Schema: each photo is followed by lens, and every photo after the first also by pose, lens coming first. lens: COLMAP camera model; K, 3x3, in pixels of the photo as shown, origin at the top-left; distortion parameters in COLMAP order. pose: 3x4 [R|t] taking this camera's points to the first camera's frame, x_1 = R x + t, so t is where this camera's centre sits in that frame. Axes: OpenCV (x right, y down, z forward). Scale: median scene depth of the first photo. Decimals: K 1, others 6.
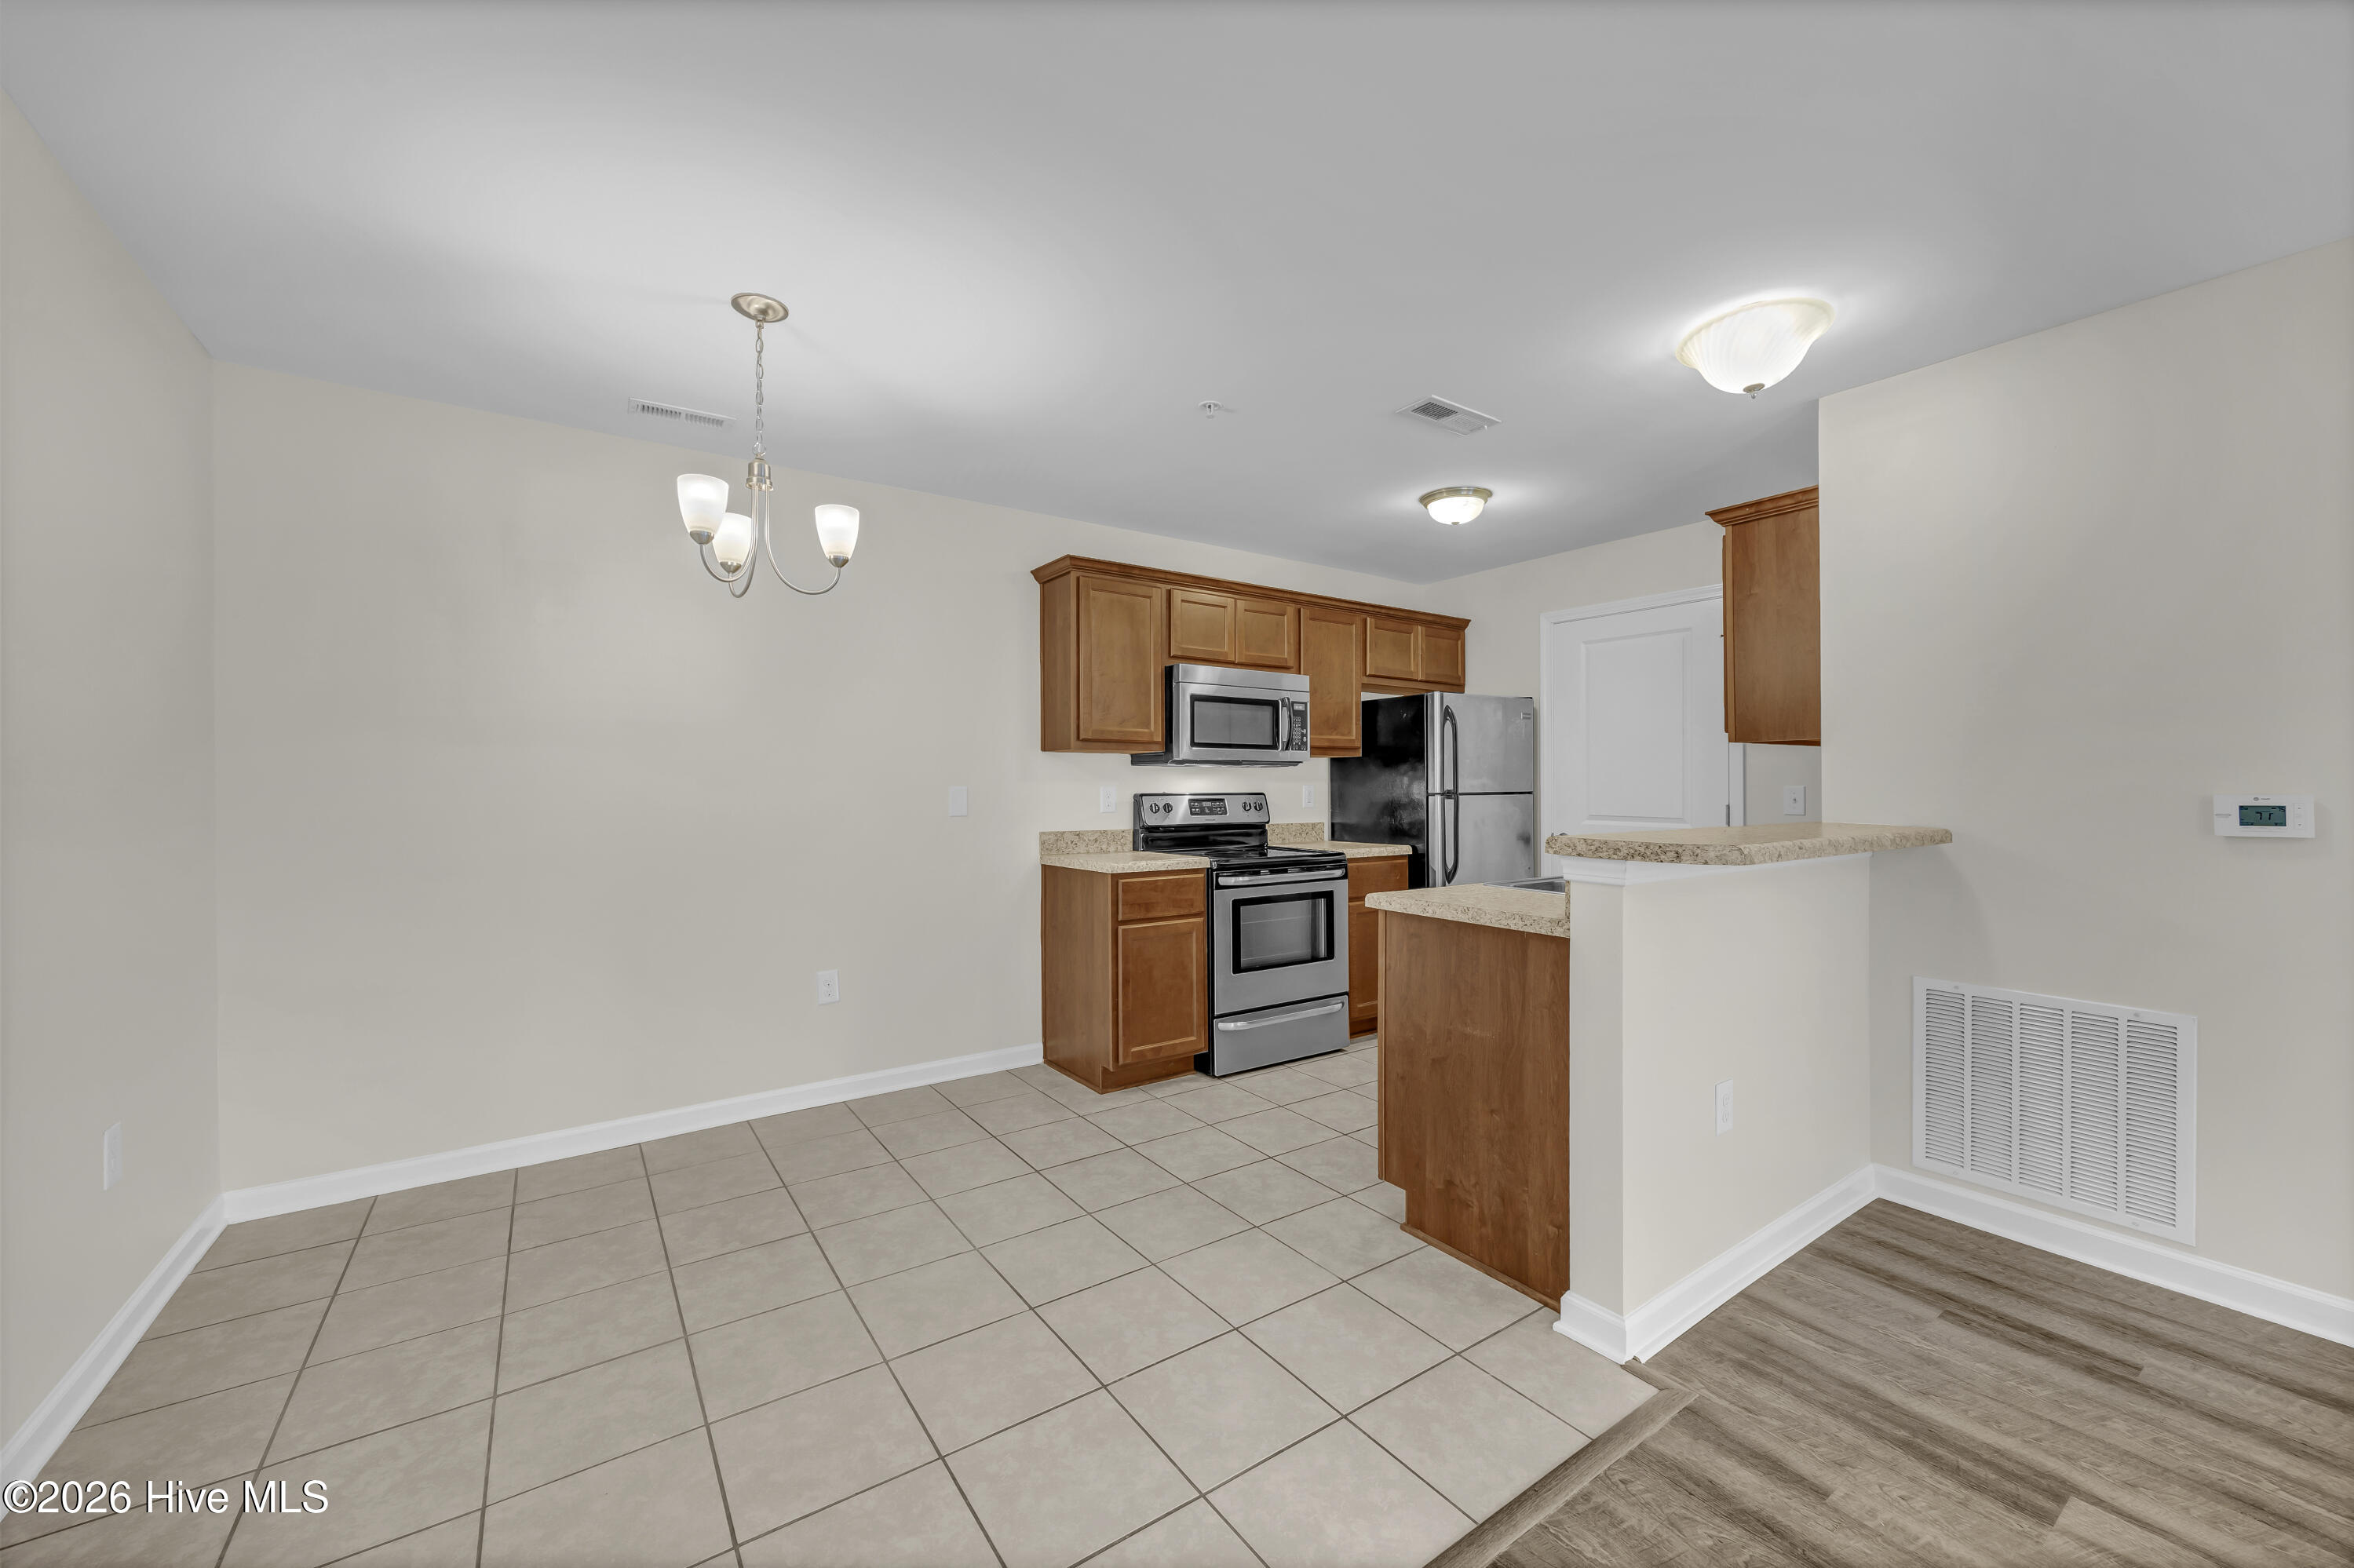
lens RADIAL K [[910.1, 0, 1185.2], [0, 910.1, 779.4], [0, 0, 1]] dist [-0.003007, 0.000375]
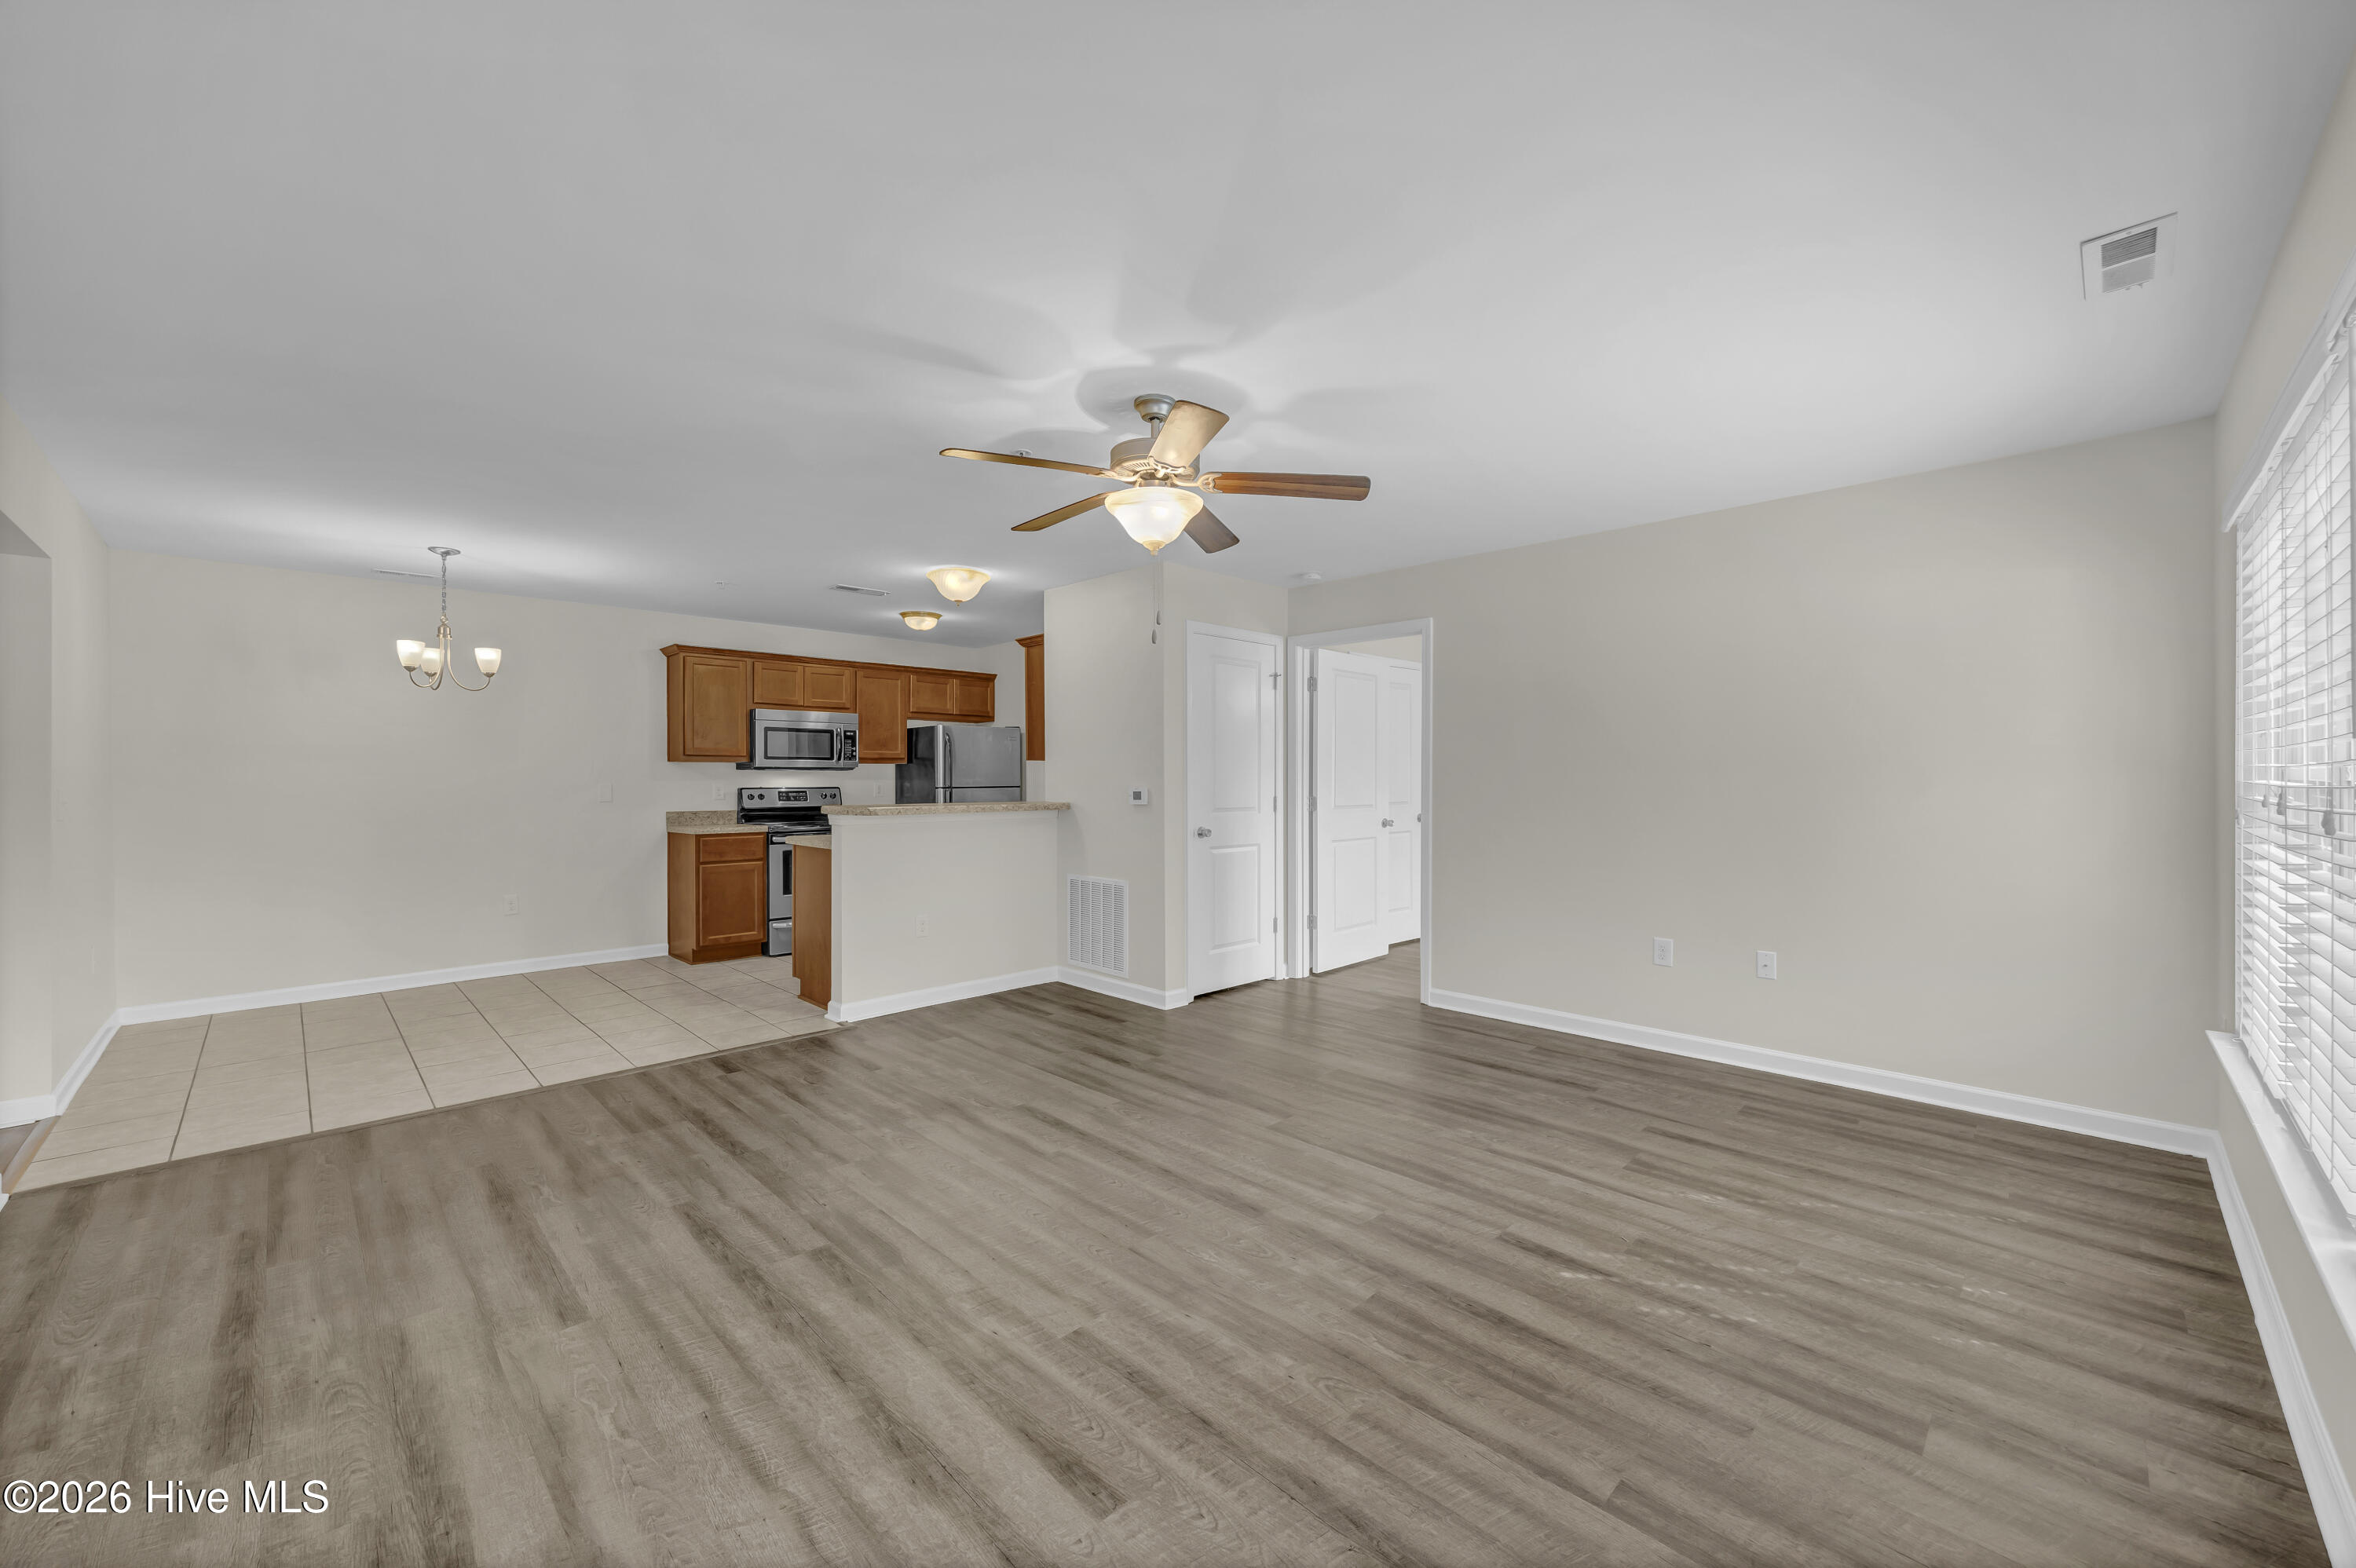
lens RADIAL K [[910.9, 0, 1186.2], [0, 910.9, 779.4], [0, 0, 1]] dist [-0.003007, 0.000375]
pose [[0.984730, -0.000033, 0.174087, 0.530354], [-0.000901, 0.999986, 0.005283, -0.009769], [-0.174085, -0.005359, 0.984716, -0.844888]]
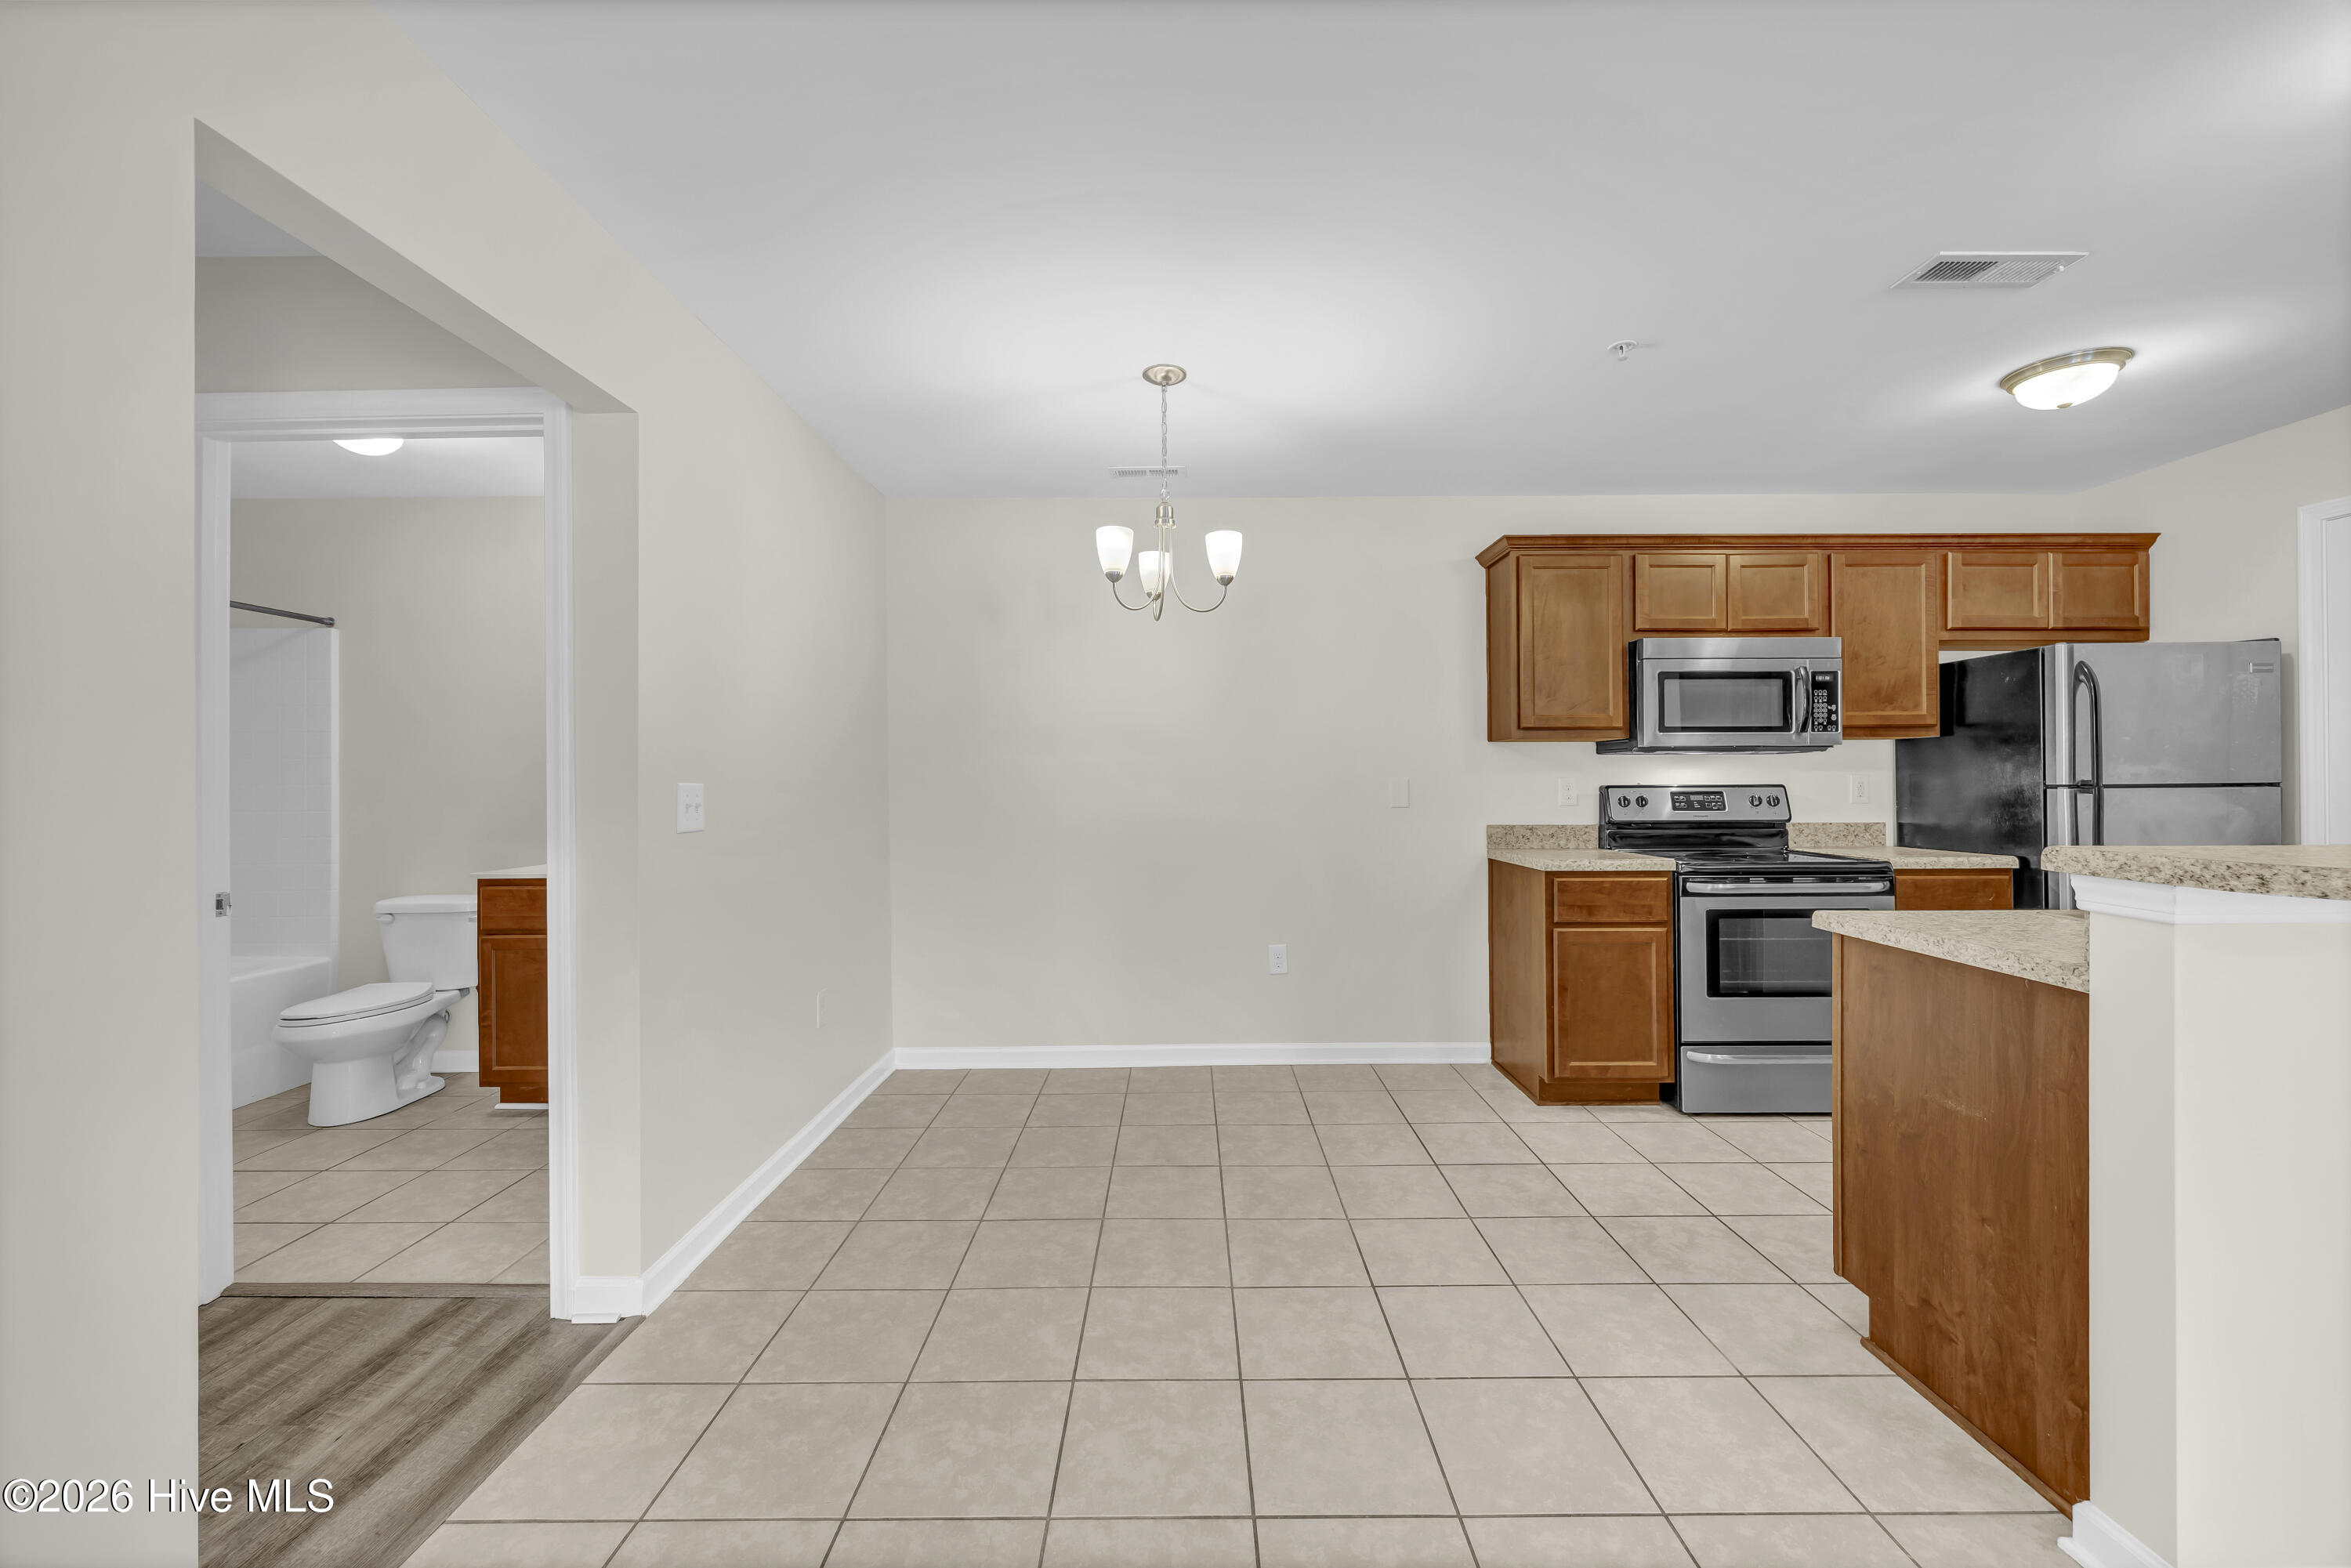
lens RADIAL K [[909.0, 0, 1183.7], [0, 909.0, 779.4], [0, 0, 1]] dist [-0.003007, 0.000375]
pose [[0.819655, -0.003267, -0.572849, 0.148880], [0.008042, 0.999951, 0.005805, 0.001160], [0.572801, -0.009365, 0.819641, 0.025283]]
